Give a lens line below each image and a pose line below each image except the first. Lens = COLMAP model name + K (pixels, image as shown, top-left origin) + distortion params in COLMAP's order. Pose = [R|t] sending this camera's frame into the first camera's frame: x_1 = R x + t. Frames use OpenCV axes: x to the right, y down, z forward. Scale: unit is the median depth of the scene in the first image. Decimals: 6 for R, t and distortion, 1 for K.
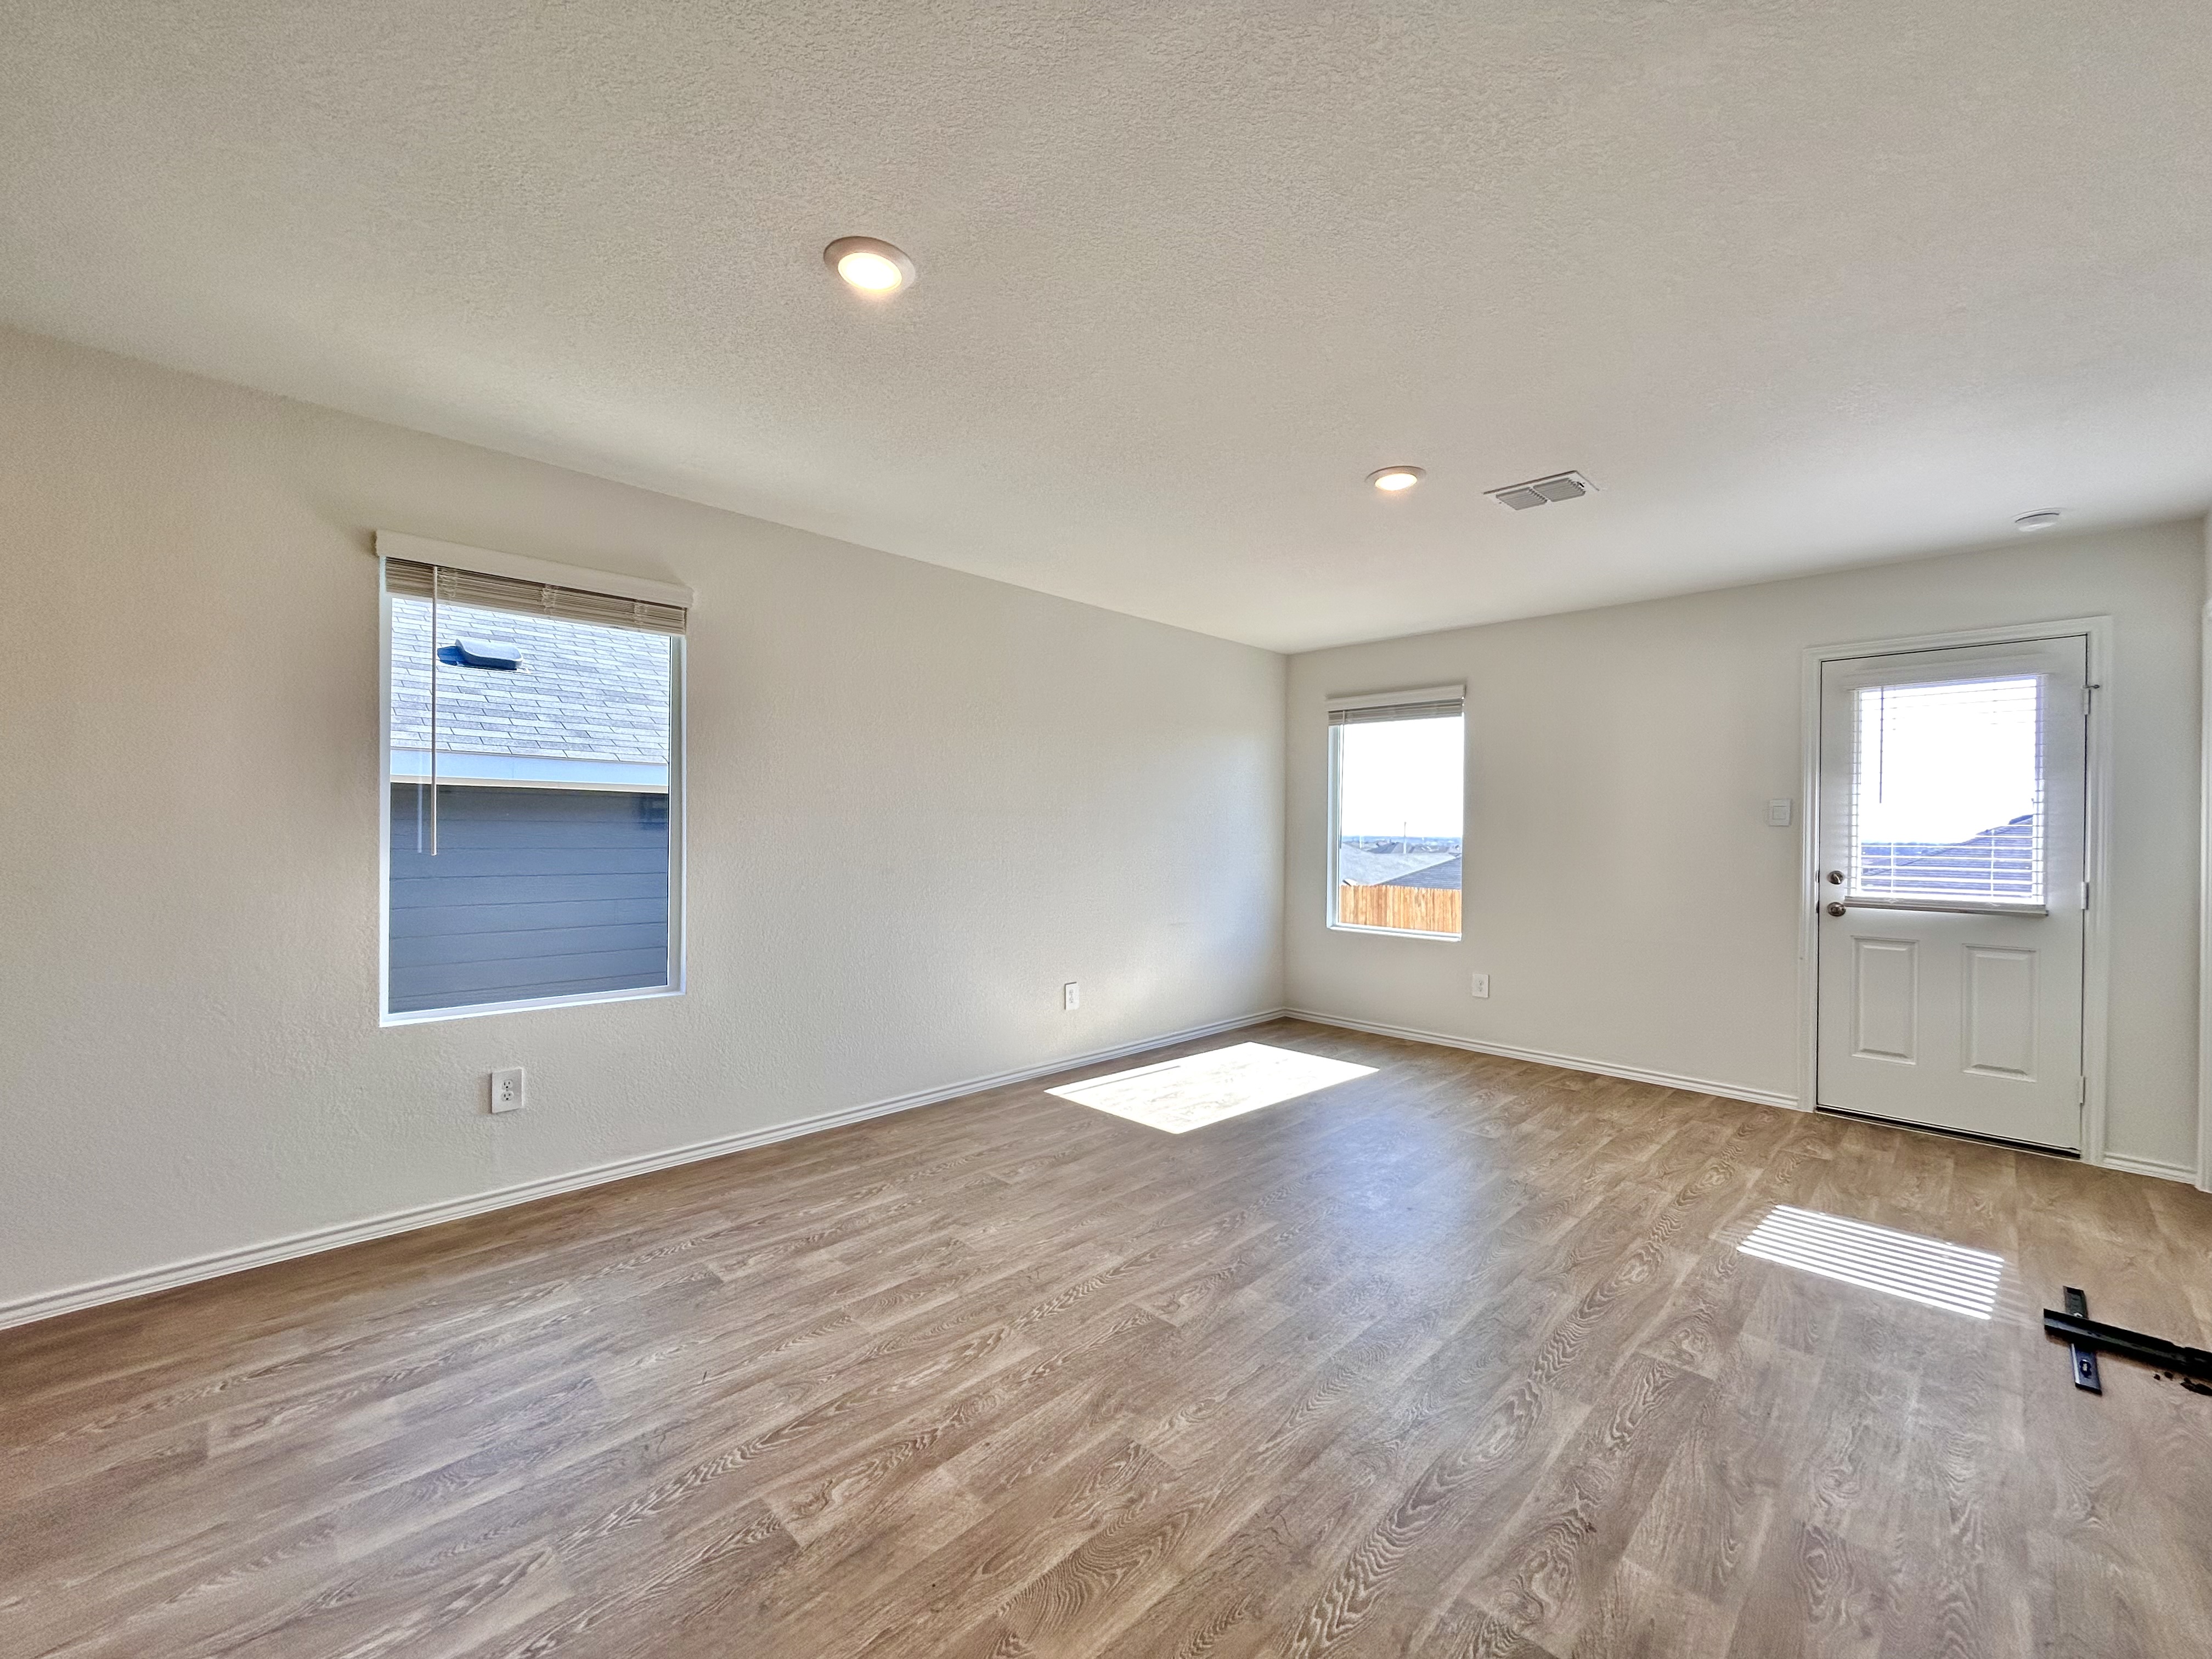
lens RADIAL K [[892.7, 0, 1113.0], [0, 892.7, 833.7], [0, 0, 1]] dist [-0.004385, 0.002123]
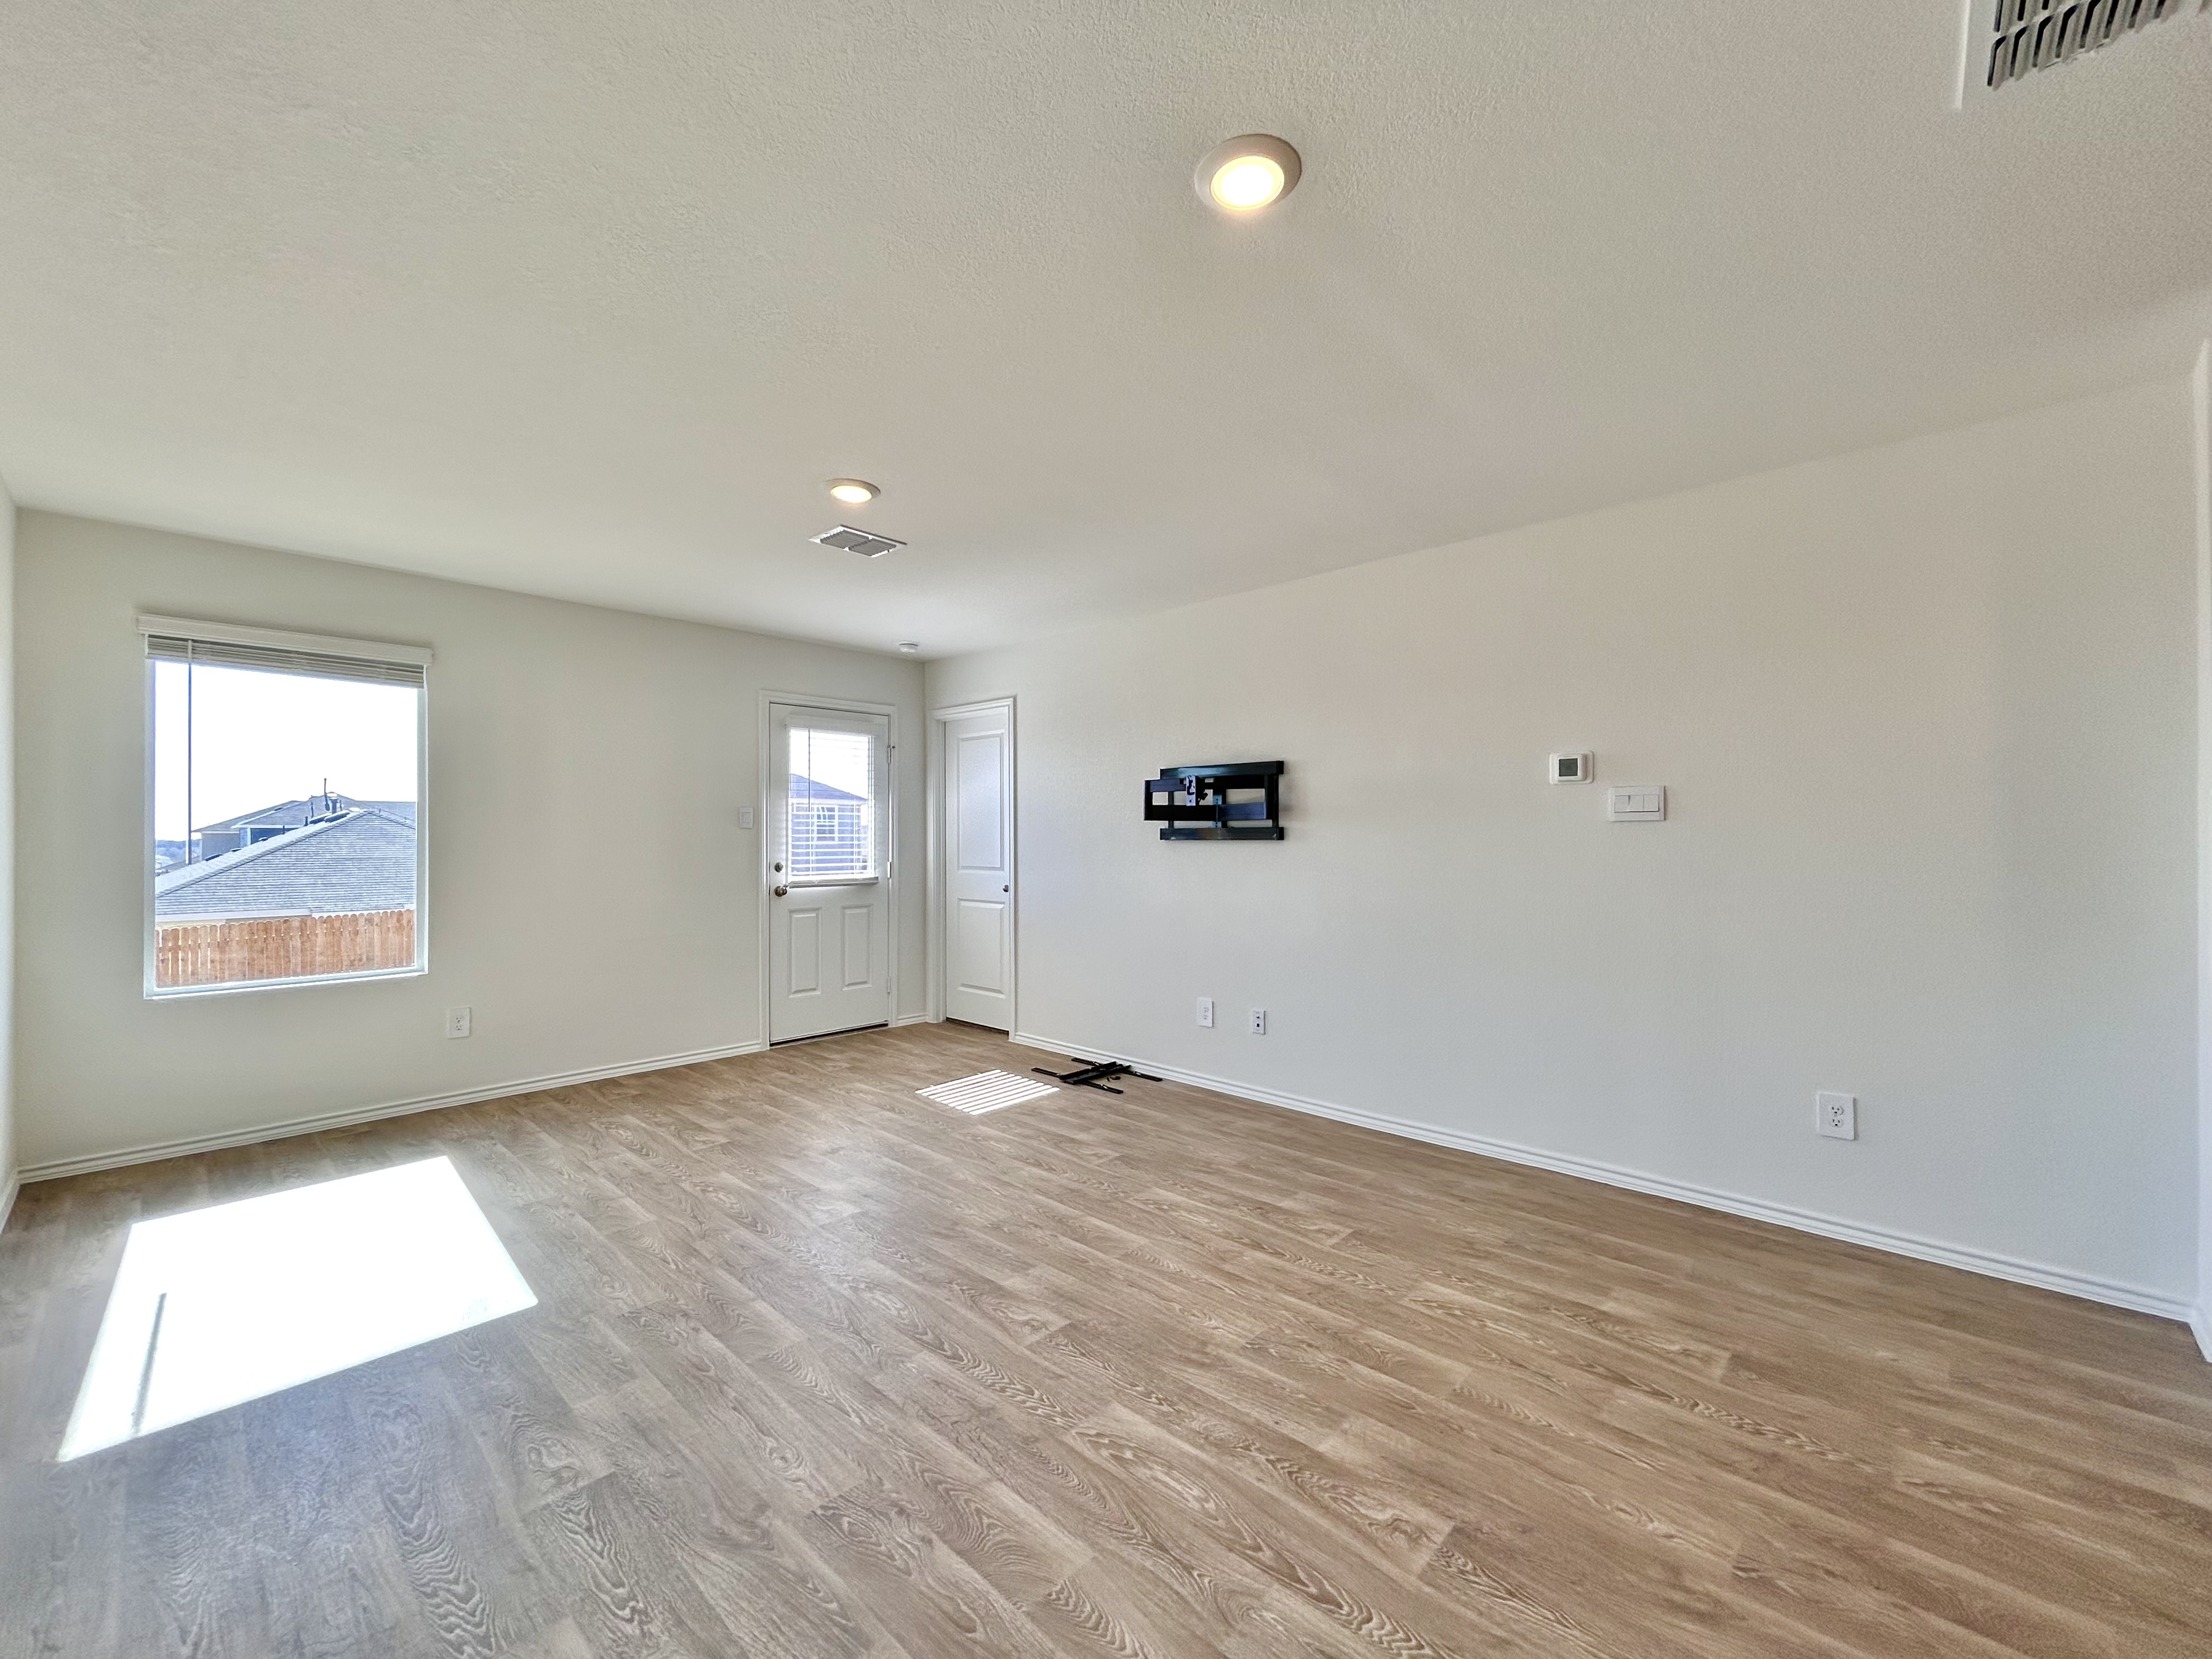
lens RADIAL K [[892.7, 0, 1100.9], [0, 892.7, 833.1], [0, 0, 1]] dist [-0.004385, 0.002123]
pose [[-0.020756, -0.006779, 0.999762, -0.880262], [0.004636, 0.999966, 0.006877, -0.014126], [-0.999774, 0.004777, -0.020724, 0.911773]]
